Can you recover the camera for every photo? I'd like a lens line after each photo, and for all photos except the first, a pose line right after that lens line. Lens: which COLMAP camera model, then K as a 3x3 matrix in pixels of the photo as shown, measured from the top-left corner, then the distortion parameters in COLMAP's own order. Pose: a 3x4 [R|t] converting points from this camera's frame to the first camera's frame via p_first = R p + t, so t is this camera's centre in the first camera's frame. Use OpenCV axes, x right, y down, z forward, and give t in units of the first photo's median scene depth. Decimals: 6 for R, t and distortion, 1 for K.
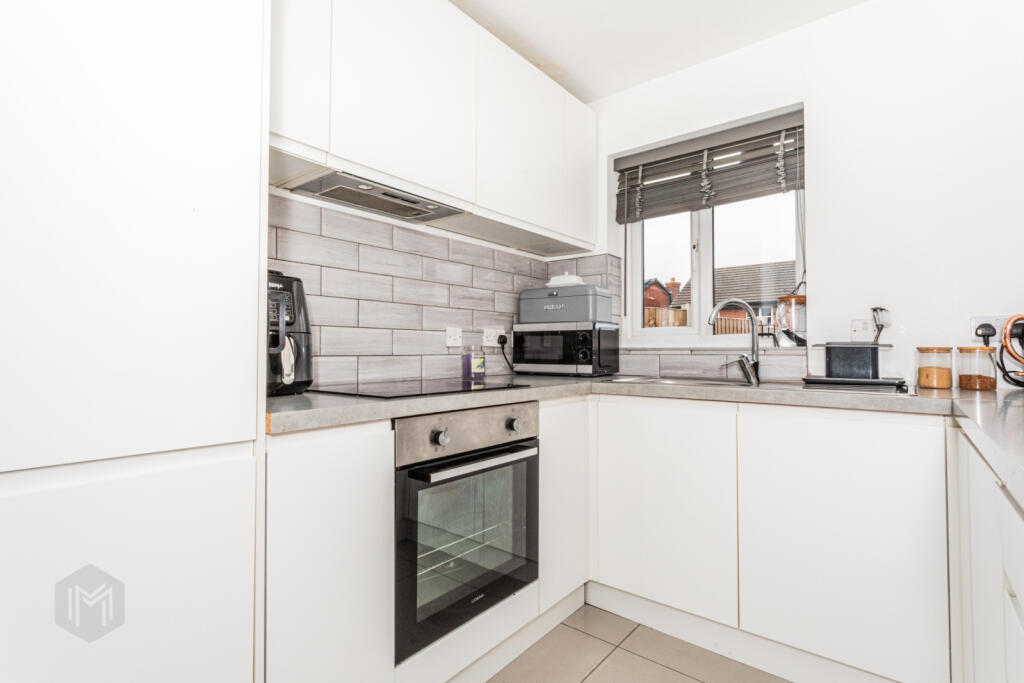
lens RADIAL K [[492.7, 0, 509.1], [0, 492.7, 340.8], [0, 0, 1]] dist [0.003414, -0.000207]
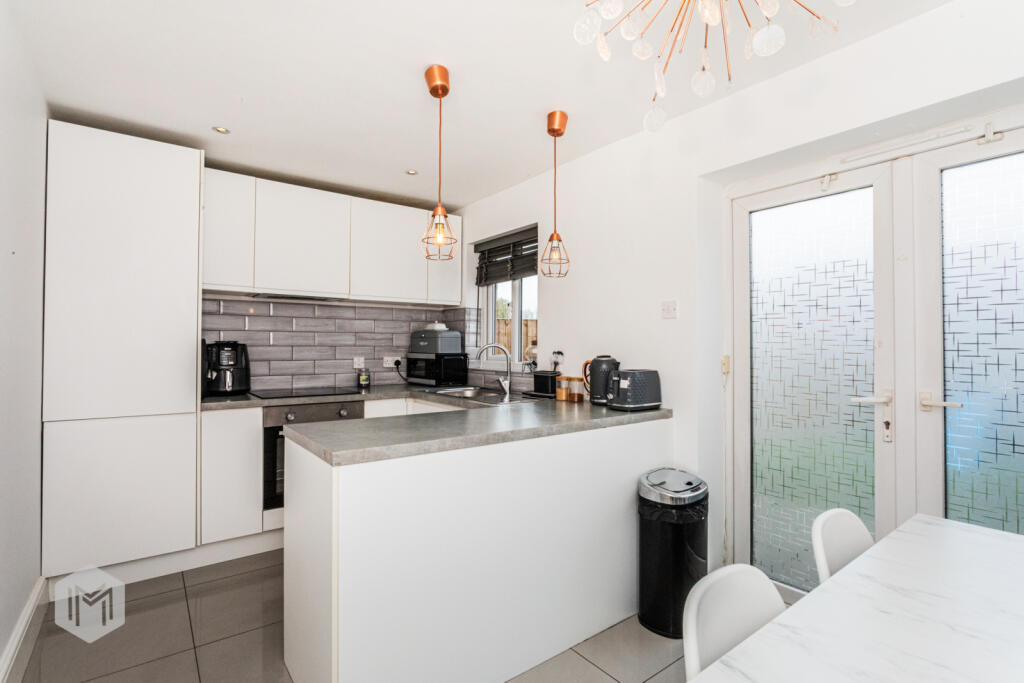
lens RADIAL K [[495.9, 0, 512.1], [0, 495.9, 343.3], [0, 0, 1]] dist [-0.001662, 0.000205]
pose [[0.971034, 0.000215, -0.238942, 0.878082], [0.002932, 0.999914, 0.012816, -0.102727], [0.238924, -0.013146, 0.970949, -0.602834]]
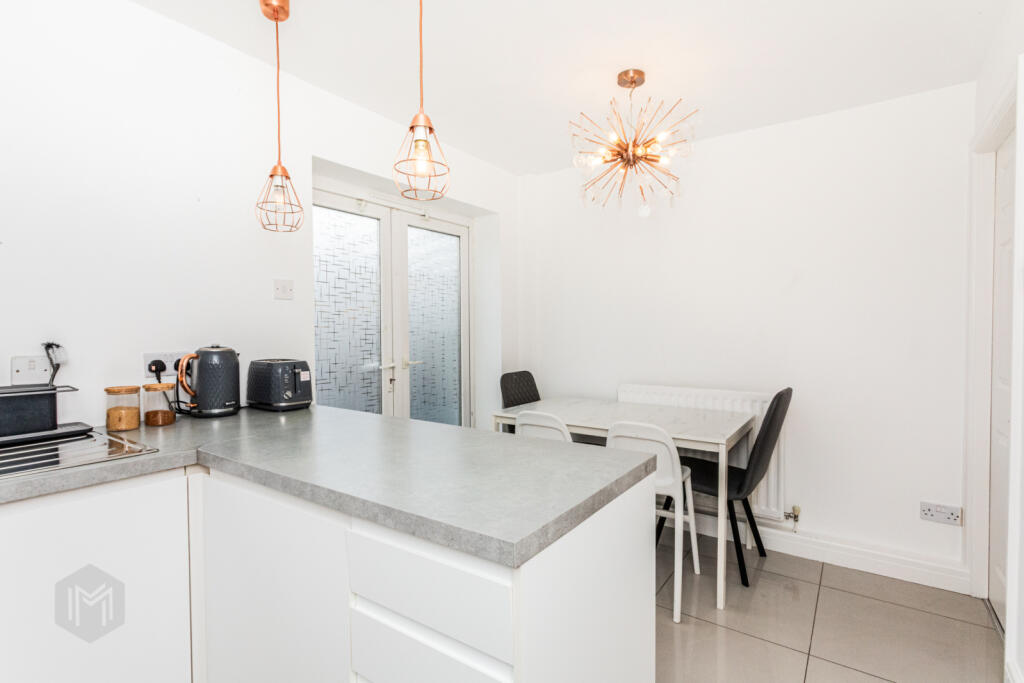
lens RADIAL K [[492.7, 0, 509.1], [0, 492.7, 342.1], [0, 0, 1]] dist [0.003414, -0.000207]
pose [[-0.054575, -0.029128, 0.998085, -0.121302], [-0.016548, 0.999464, 0.028263, -0.092537], [-0.998373, -0.014974, -0.055027, 0.231688]]
